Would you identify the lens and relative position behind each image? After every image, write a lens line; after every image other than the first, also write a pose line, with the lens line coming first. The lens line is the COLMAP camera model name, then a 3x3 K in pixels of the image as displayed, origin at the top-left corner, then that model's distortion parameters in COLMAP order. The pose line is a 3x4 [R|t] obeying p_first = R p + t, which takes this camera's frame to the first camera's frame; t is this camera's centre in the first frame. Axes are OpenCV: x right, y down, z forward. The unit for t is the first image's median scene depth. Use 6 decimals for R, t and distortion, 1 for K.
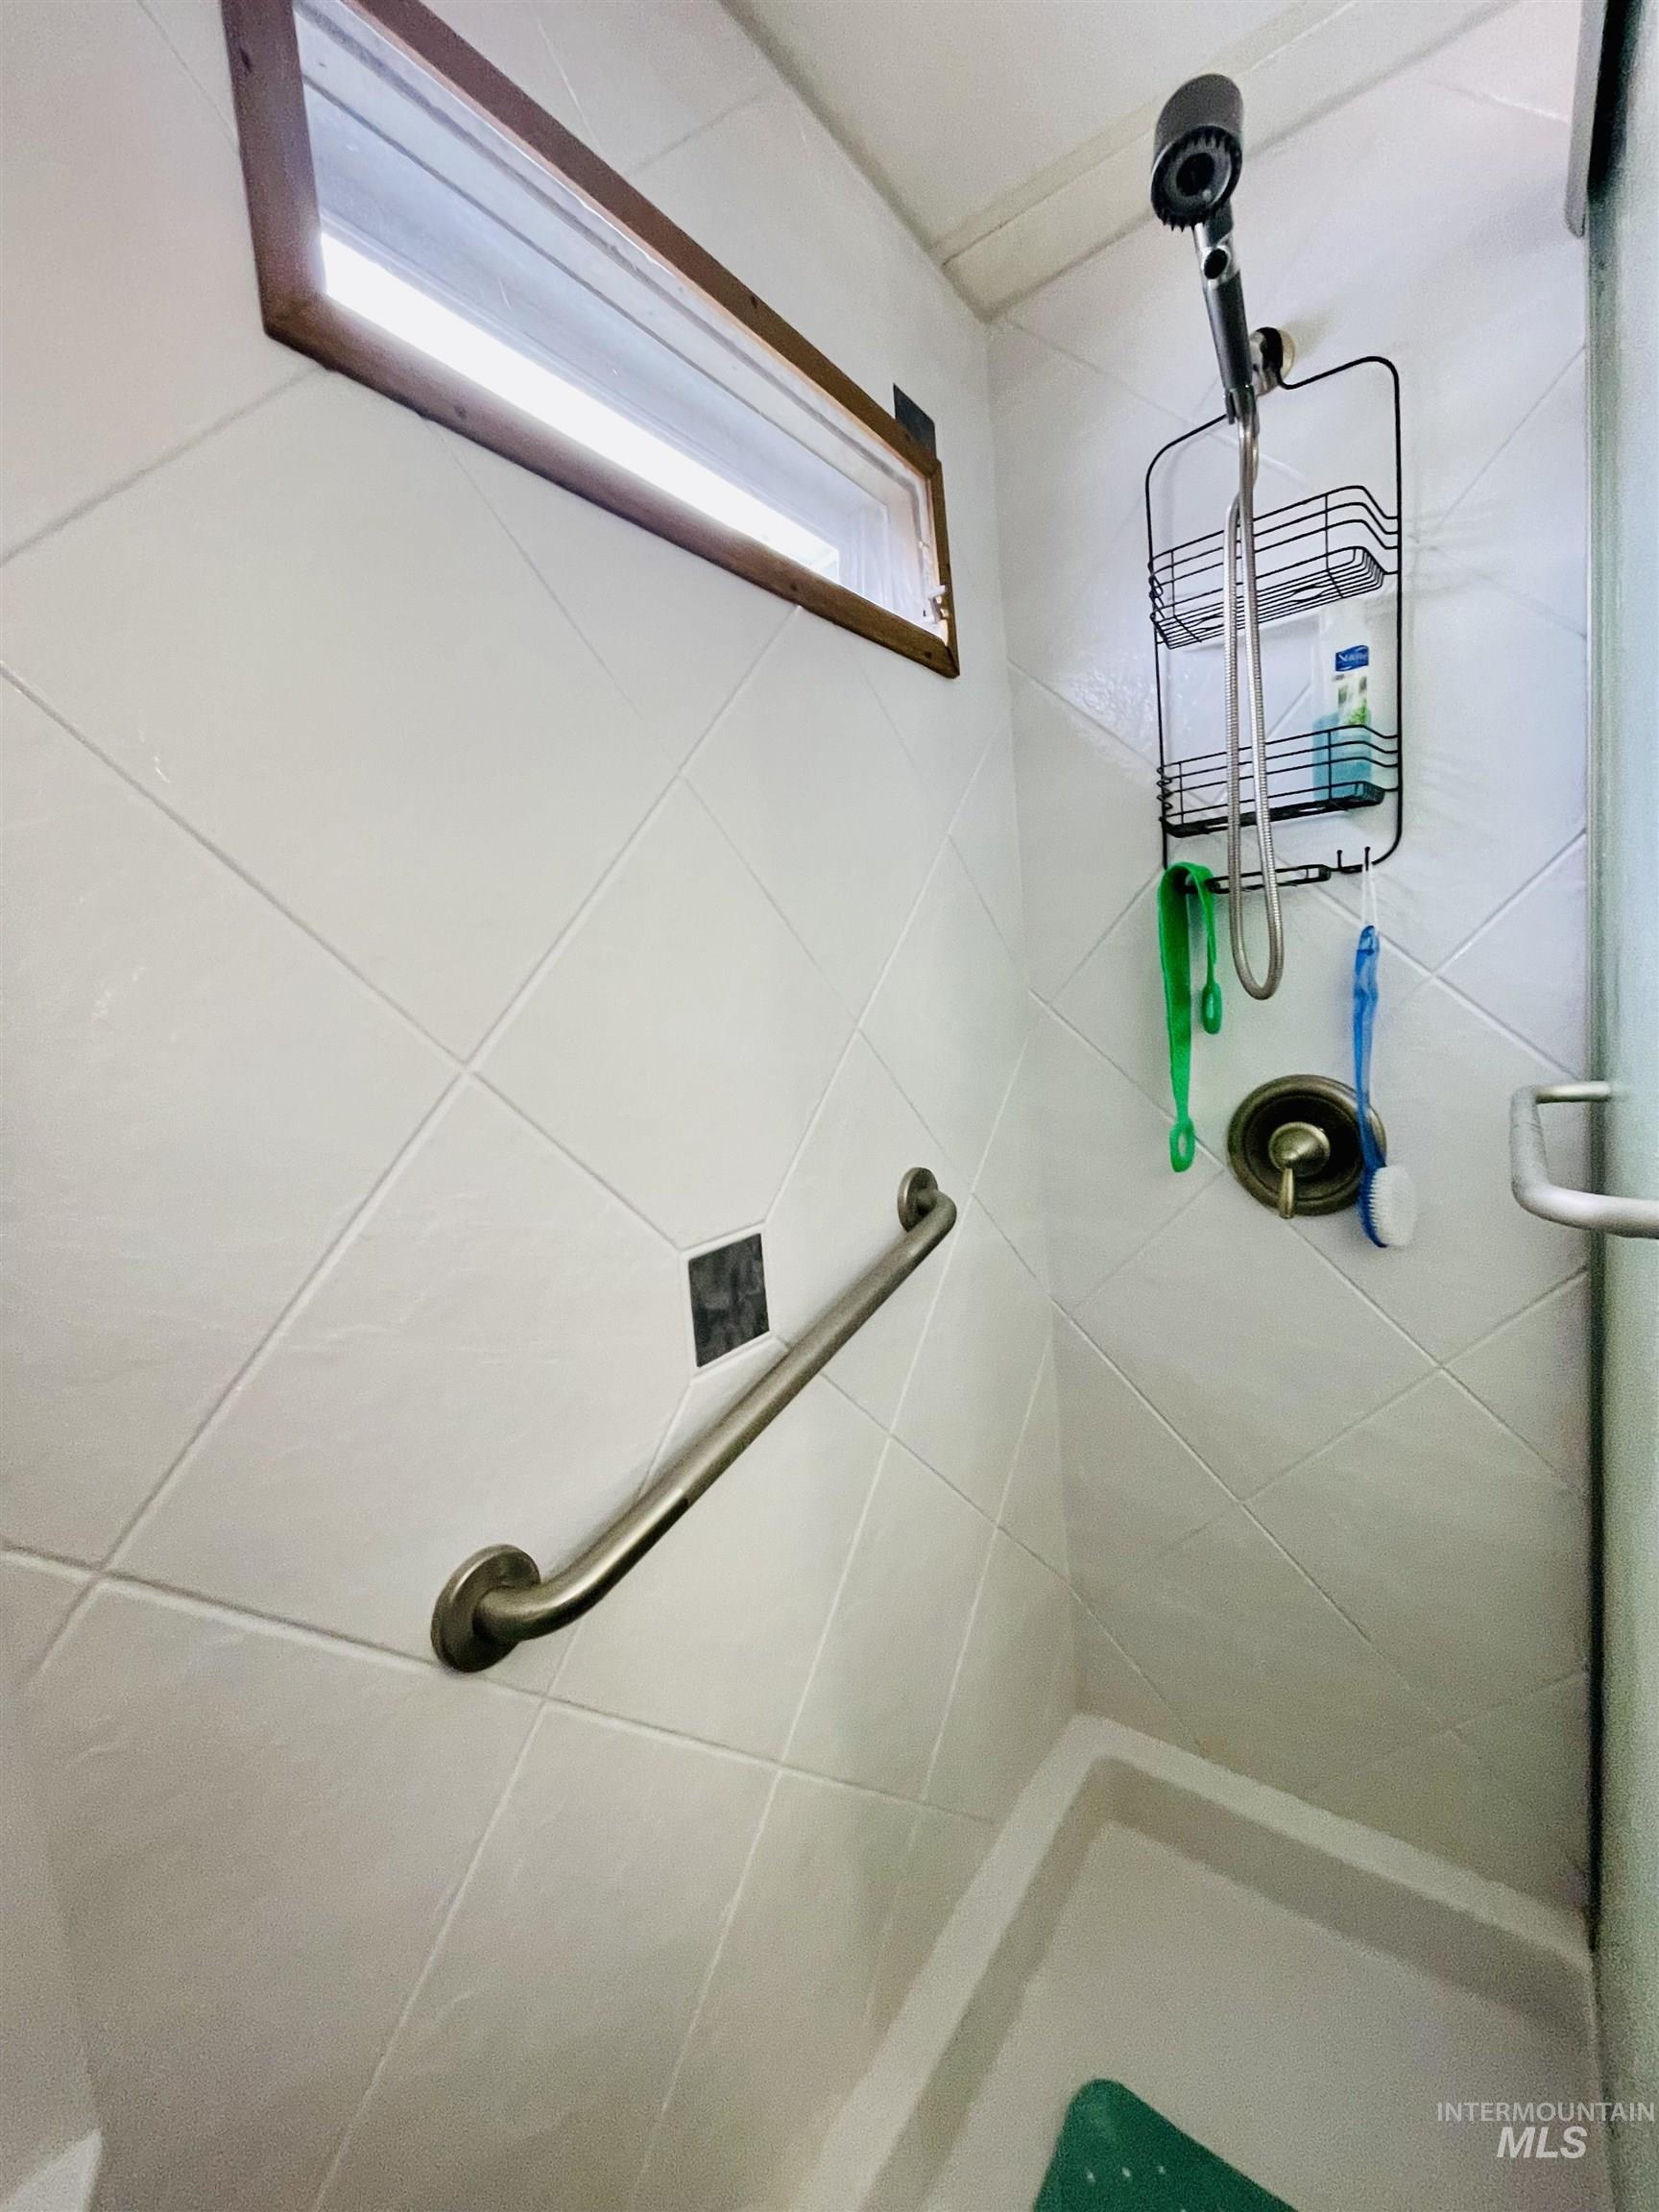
lens RADIAL K [[890.8, 0, 830.0], [0, 890.8, 1102.3], [0, 0, 1]] dist [-0.000905, -0.000351]
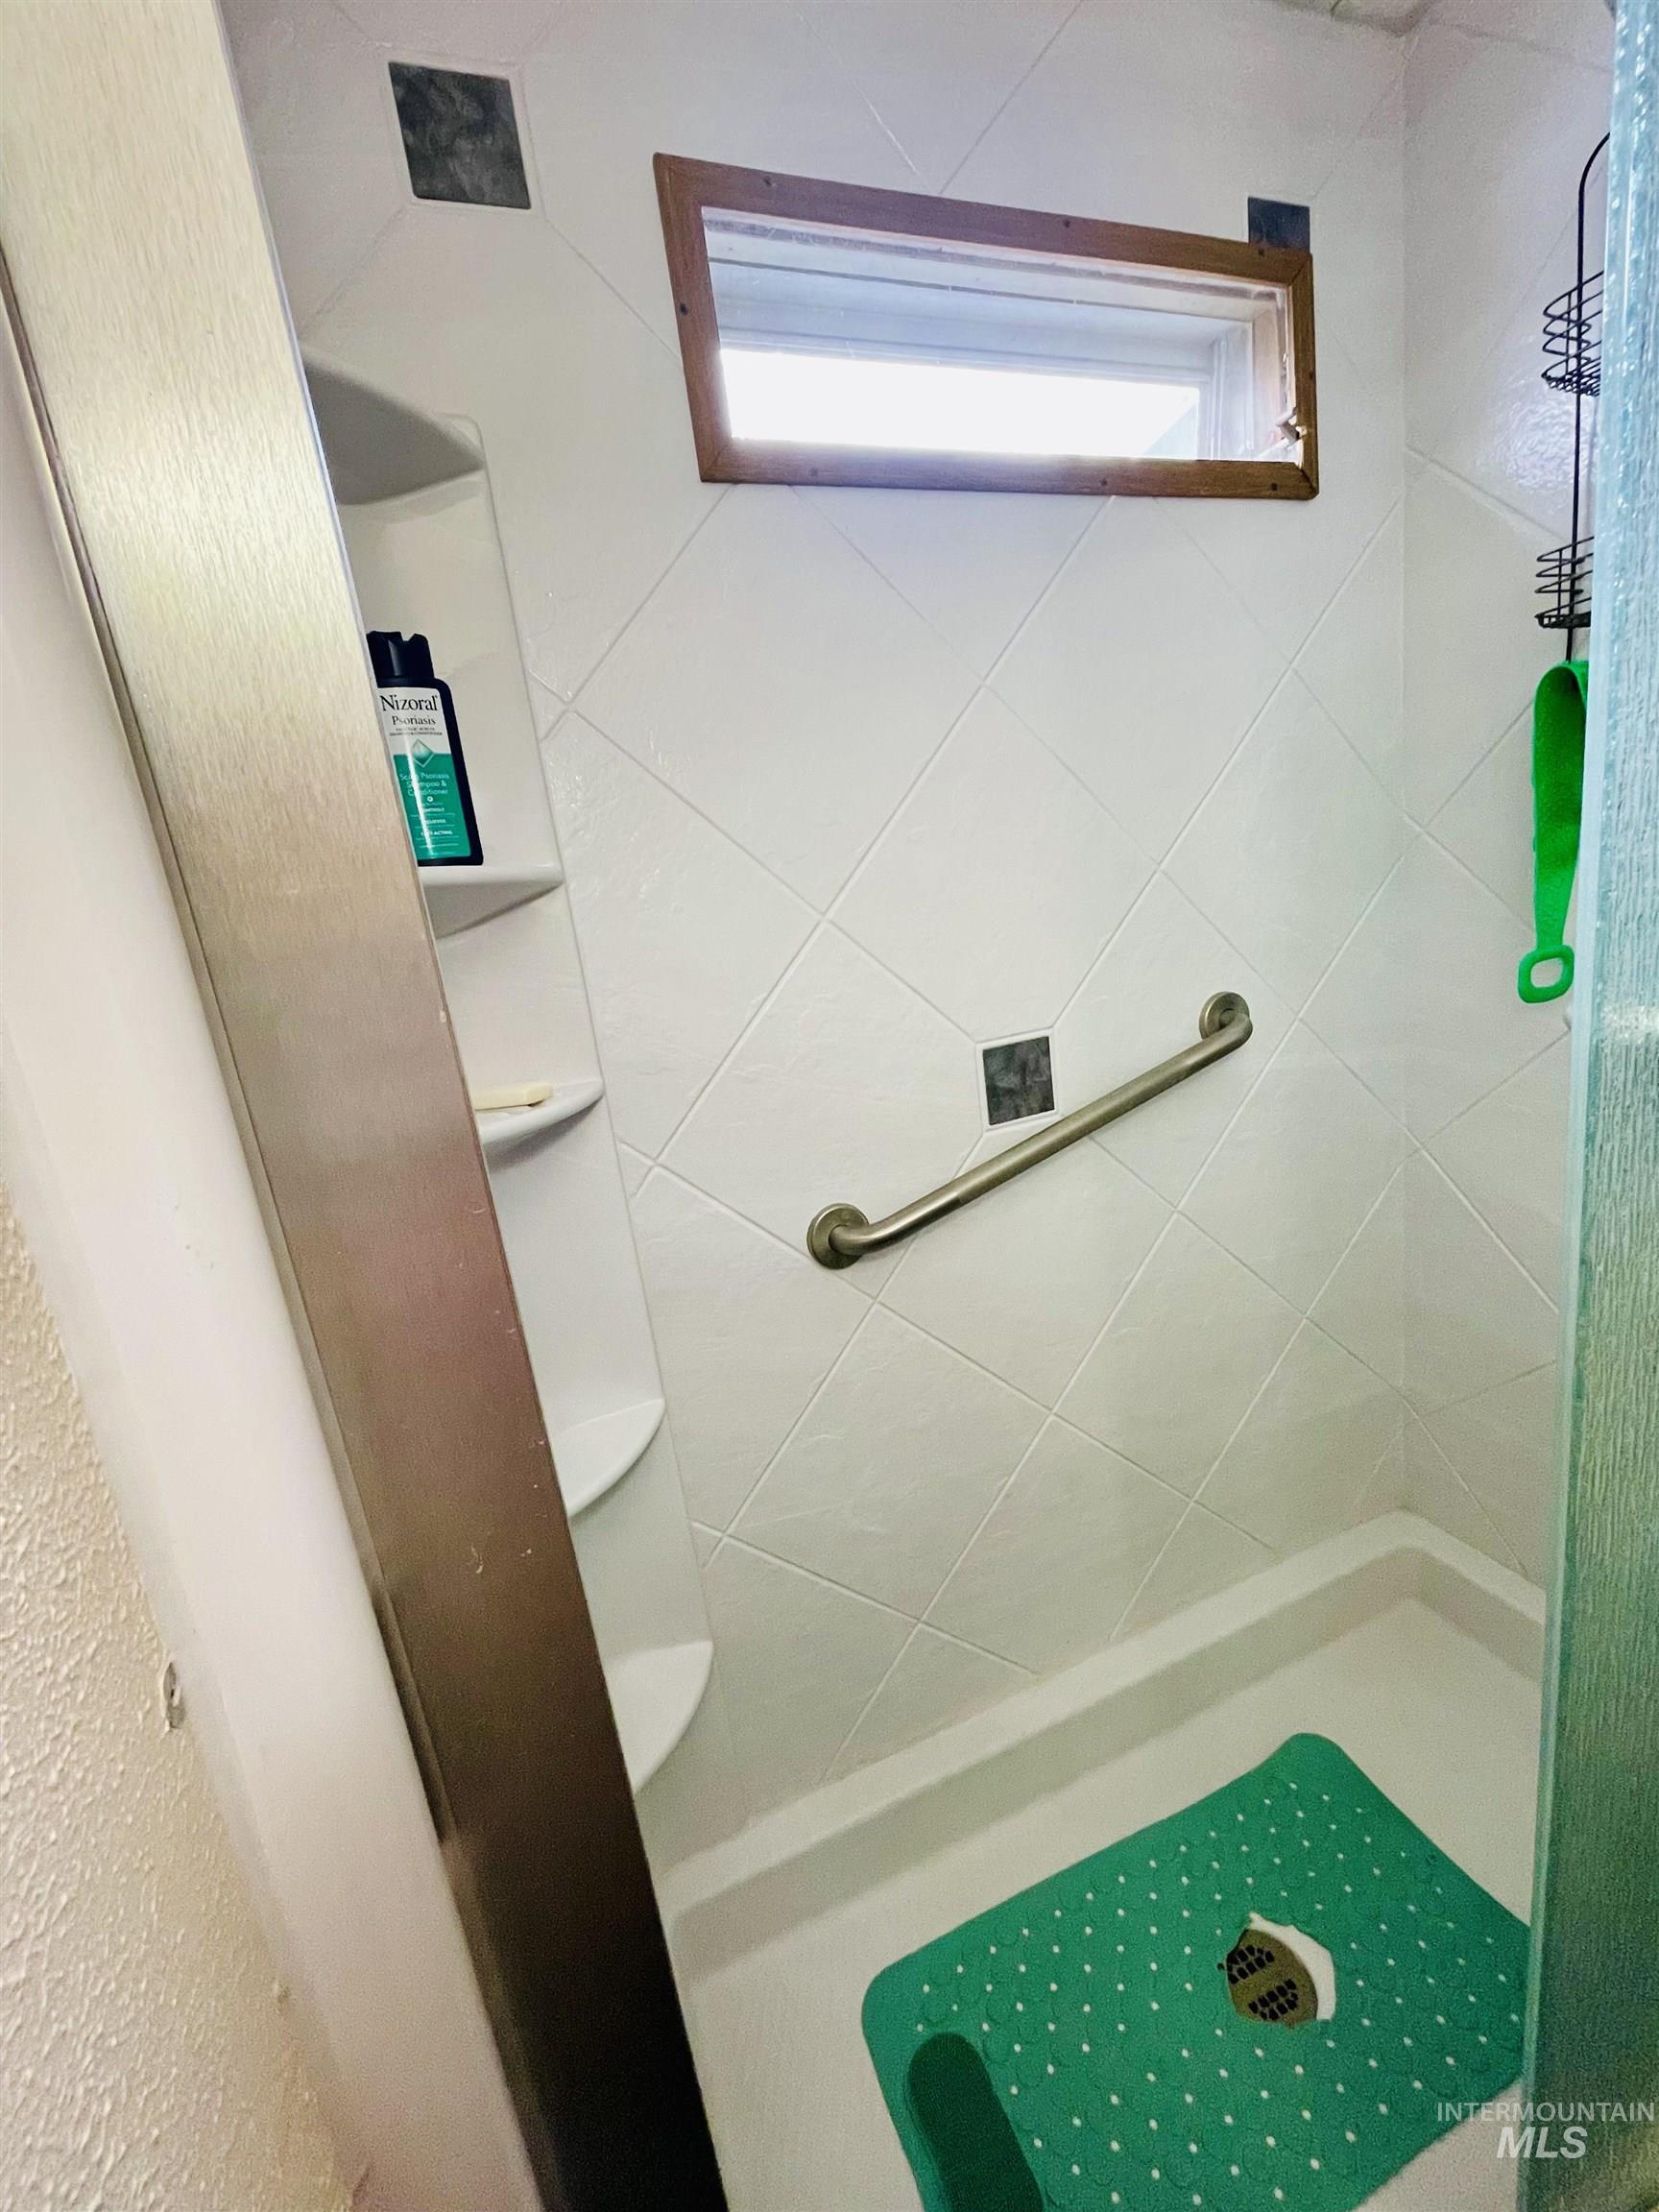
lens RADIAL K [[890.8, 0, 831.9], [0, 890.8, 1101.4], [0, 0, 1]] dist [-0.000905, -0.000351]
pose [[0.843104, 0.088249, -0.530459, 0.374552], [0.011151, 0.983361, 0.181318, -0.001408], [0.537634, -0.158785, 0.828092, -0.297178]]
